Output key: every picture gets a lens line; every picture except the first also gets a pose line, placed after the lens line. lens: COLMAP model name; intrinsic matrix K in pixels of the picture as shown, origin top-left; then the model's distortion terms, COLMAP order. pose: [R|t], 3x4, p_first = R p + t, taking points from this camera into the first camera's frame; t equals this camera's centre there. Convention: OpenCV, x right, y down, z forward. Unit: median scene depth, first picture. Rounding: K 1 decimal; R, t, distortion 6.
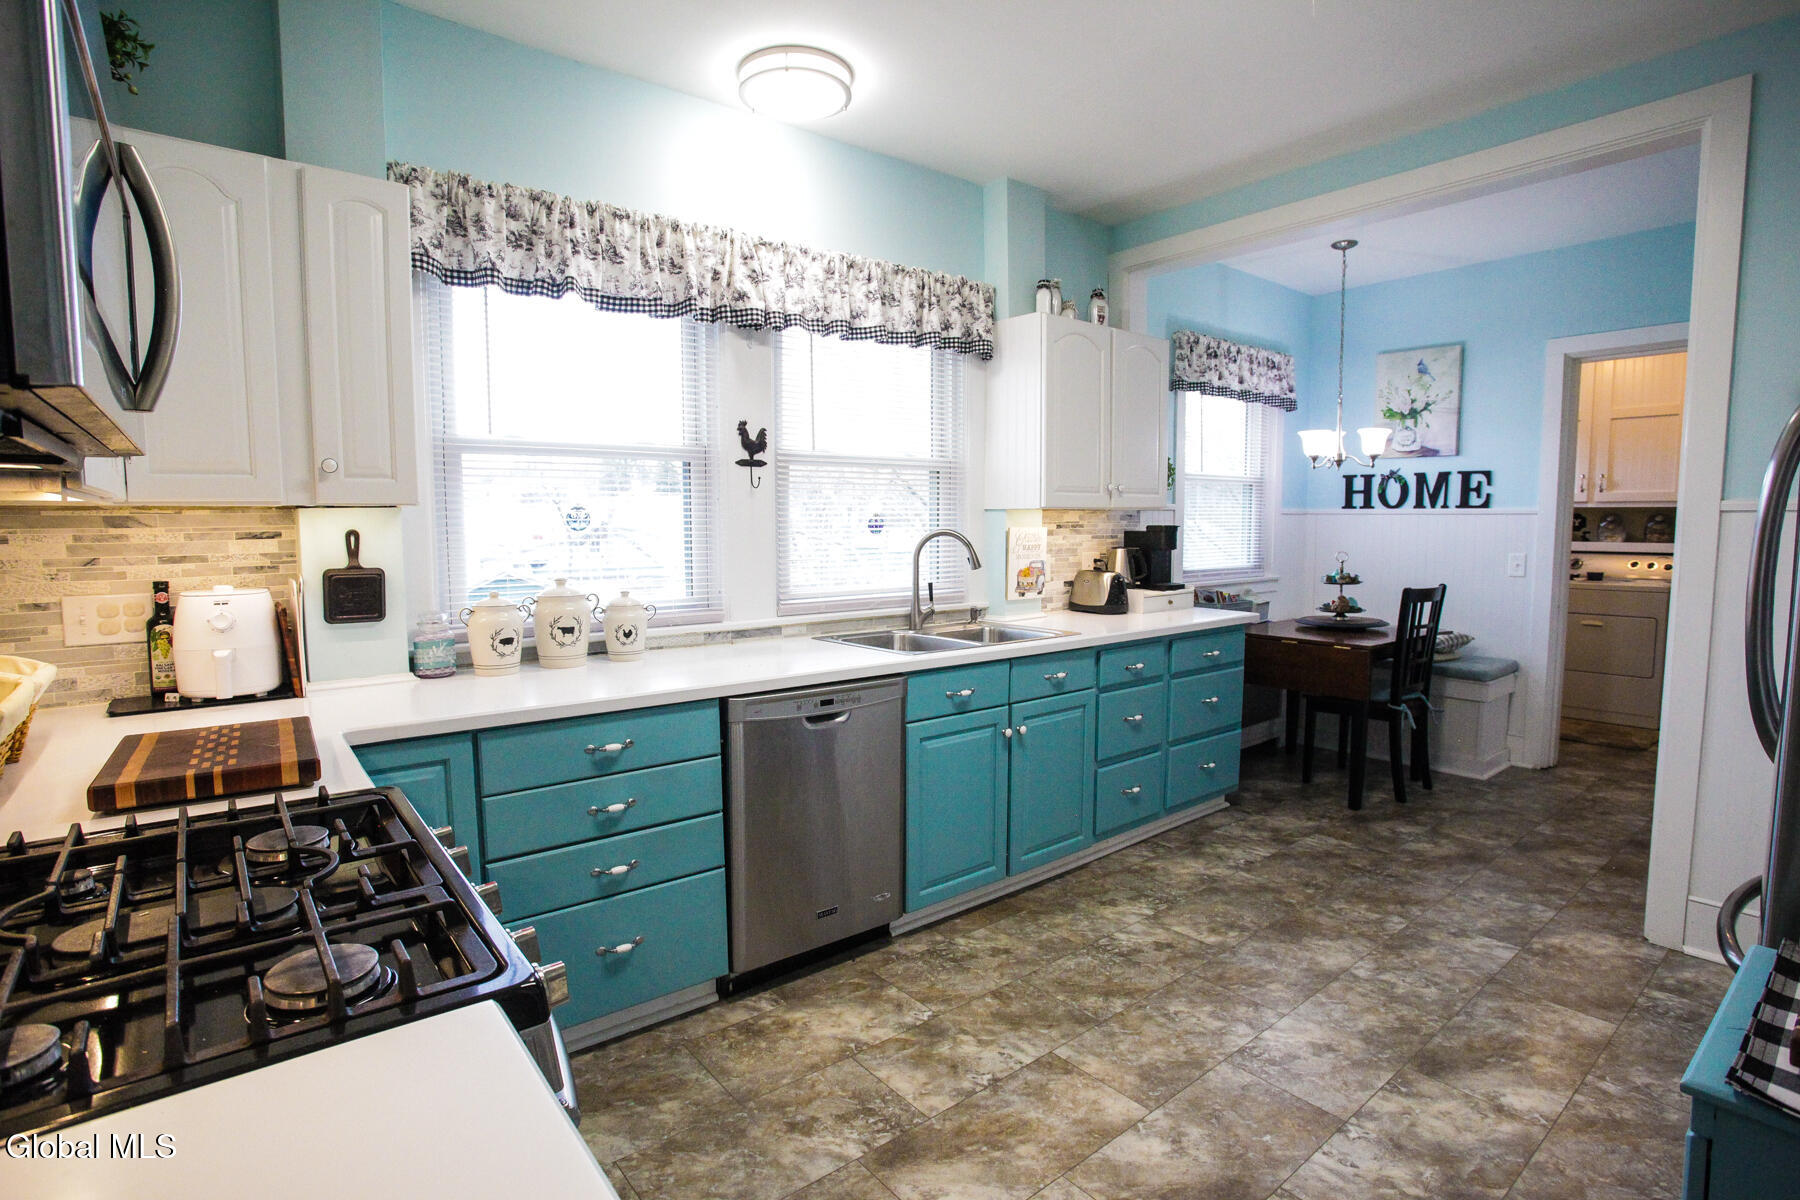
lens RADIAL K [[891.4, 0, 900.4], [0, 891.4, 594.8], [0, 0, 1]] dist [-0.061214, 0.017645]
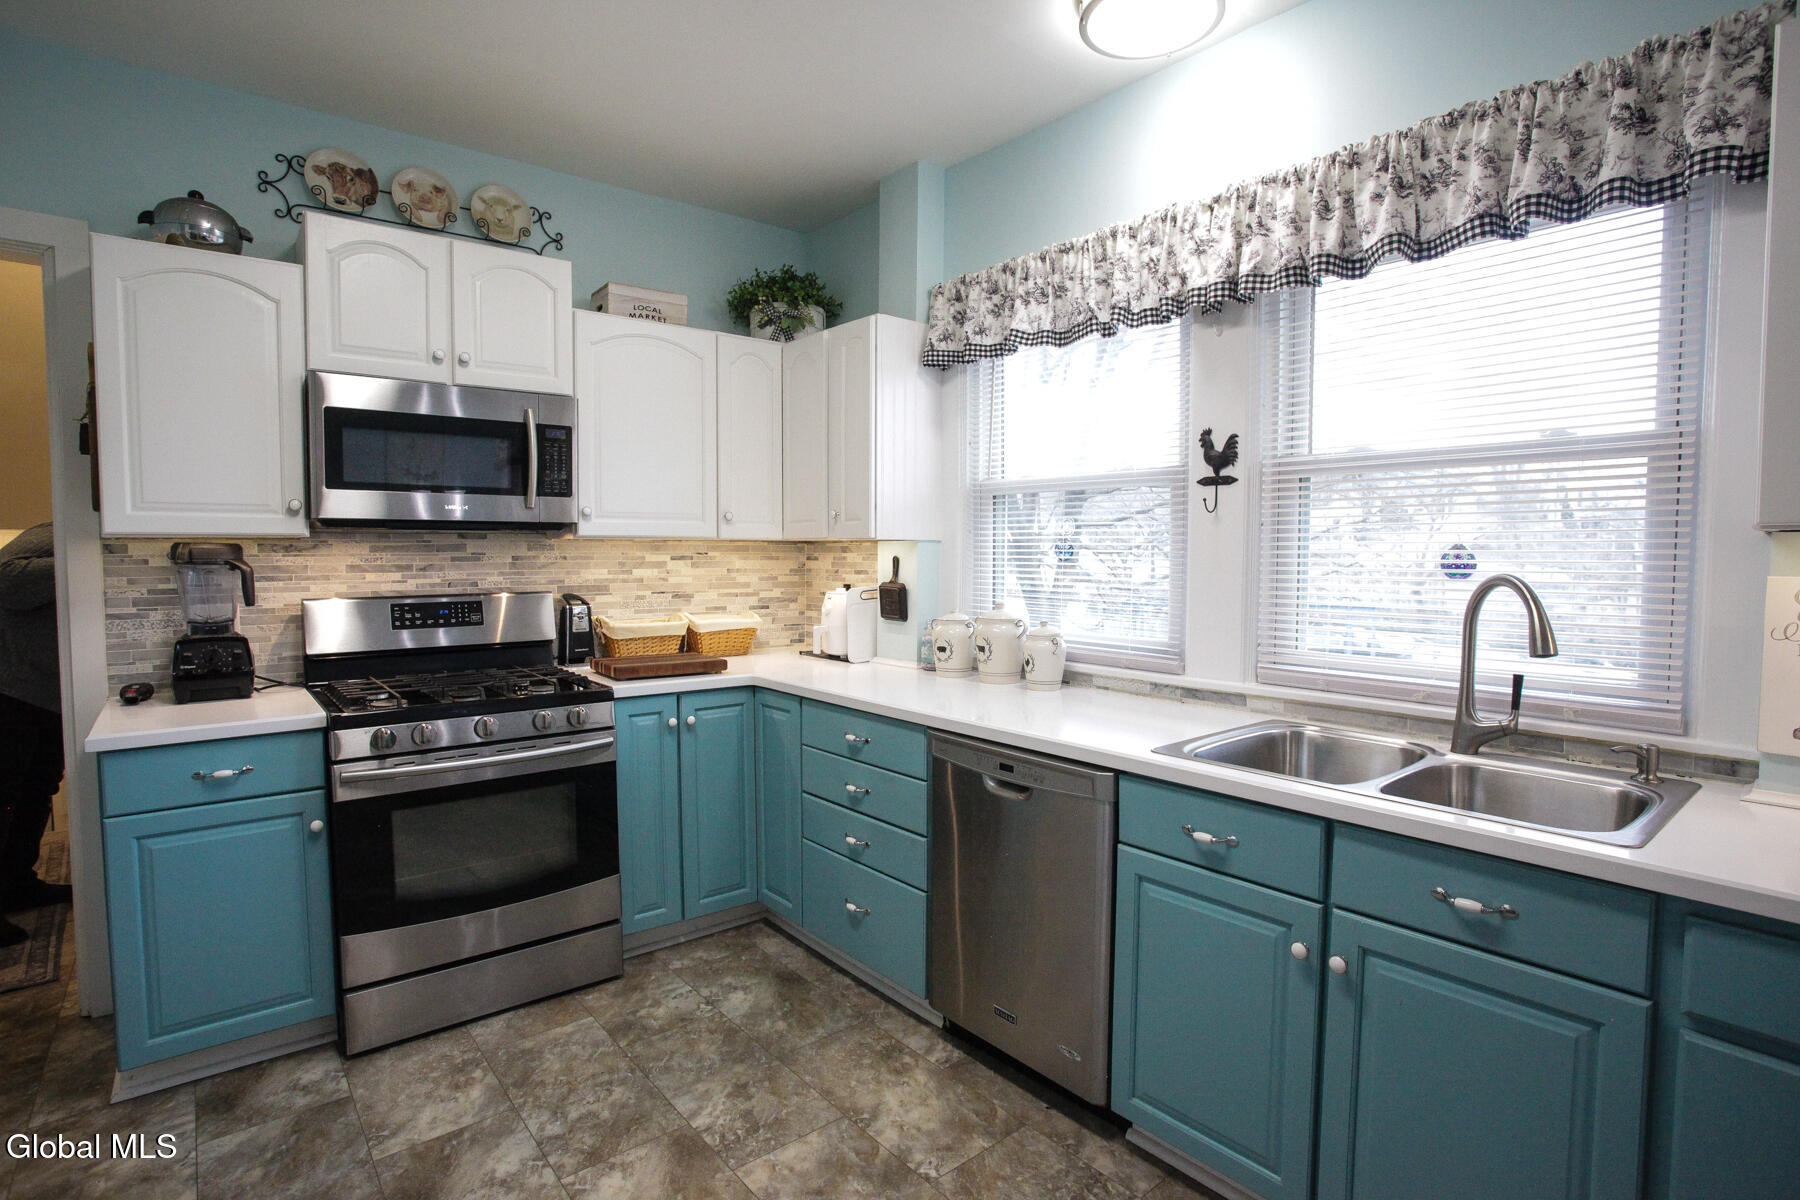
lens RADIAL K [[891.4, 0, 906.0], [0, 891.4, 603.2], [0, 0, 1]] dist [-0.061214, 0.017645]
pose [[0.015114, 0.058486, -0.998174, 0.703132], [-0.090779, 0.994245, 0.056881, -0.068247], [0.995756, 0.089753, 0.020337, 0.821284]]
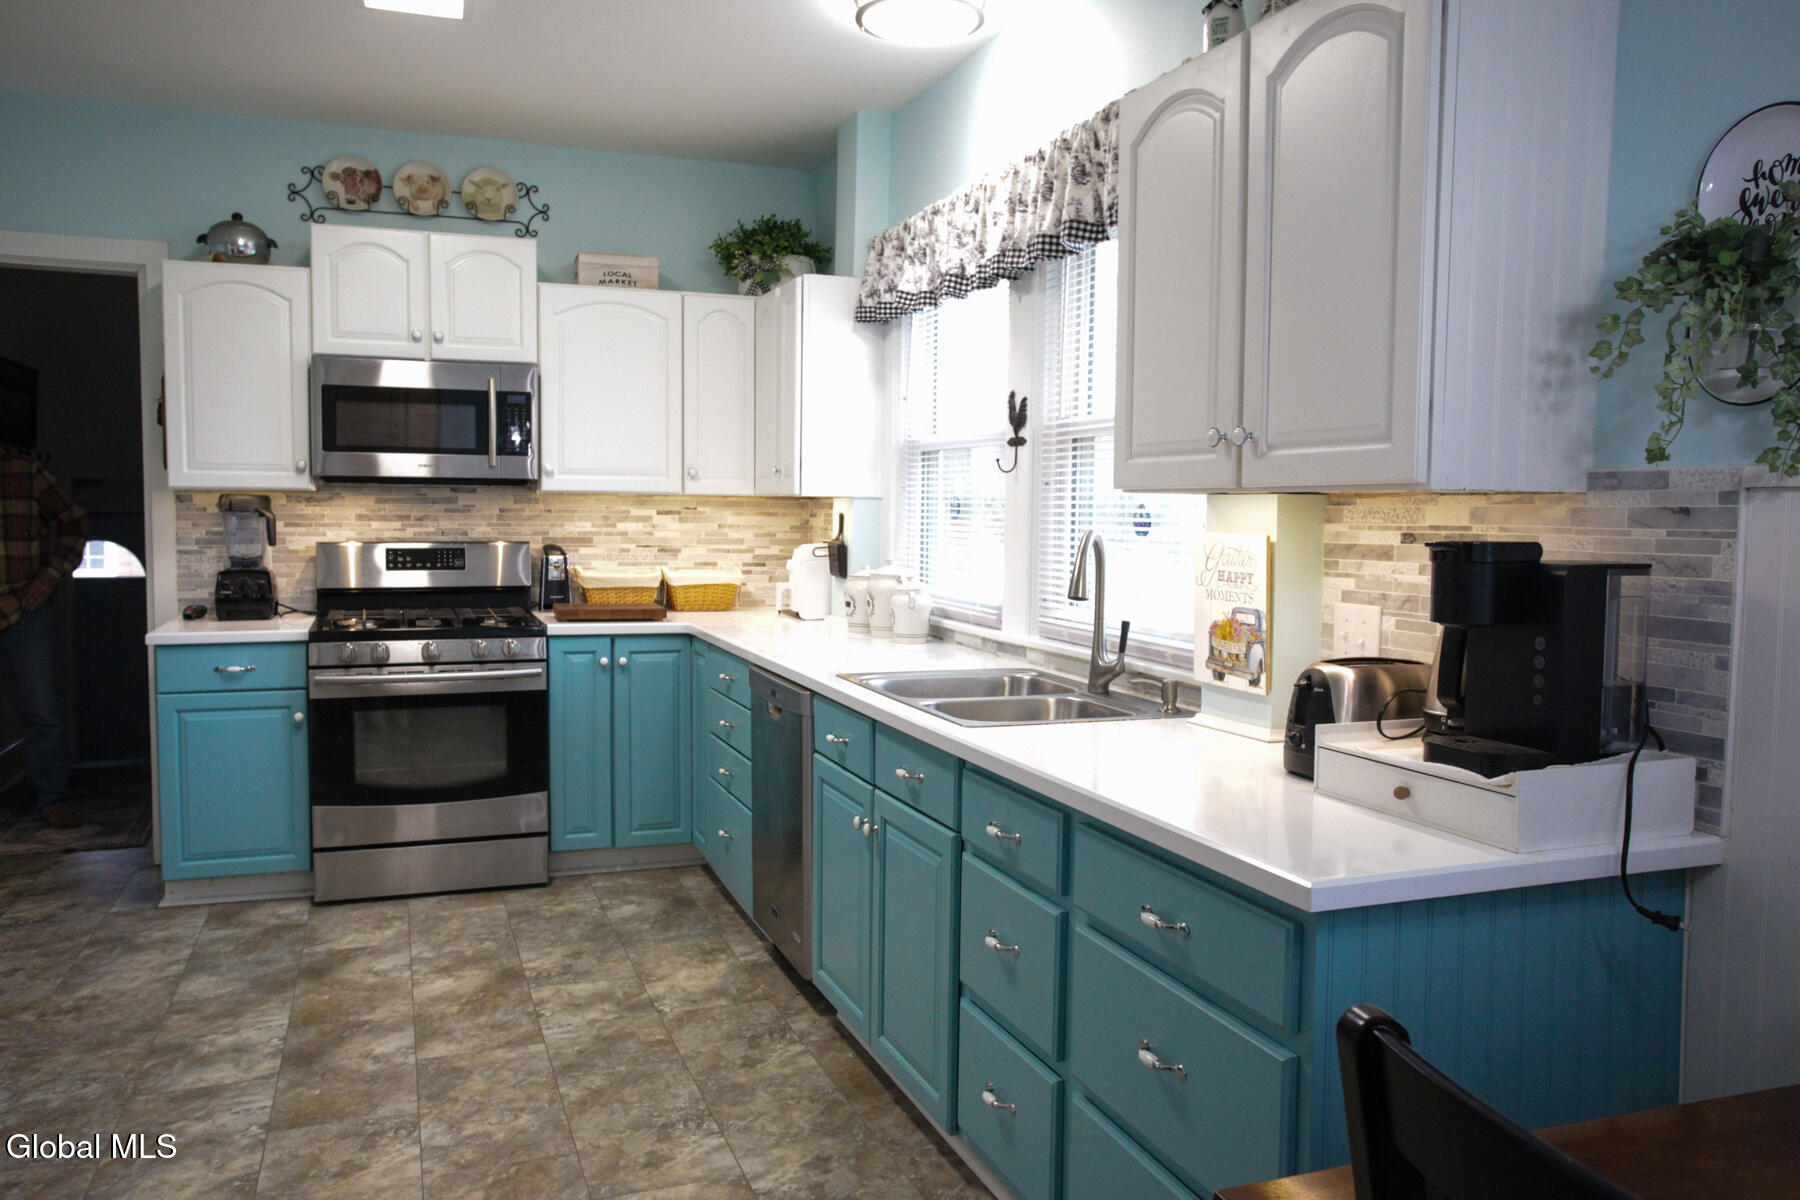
lens RADIAL K [[1363.1, 0, 916.6], [0, 1363.1, 611.3], [0, 0, 1]] dist [-0.027600, -0.005987]
pose [[-0.306806, 0.069123, -0.949259, 1.211626], [-0.096402, 0.989973, 0.103245, -0.130161], [0.946877, 0.123187, -0.297066, 1.488302]]
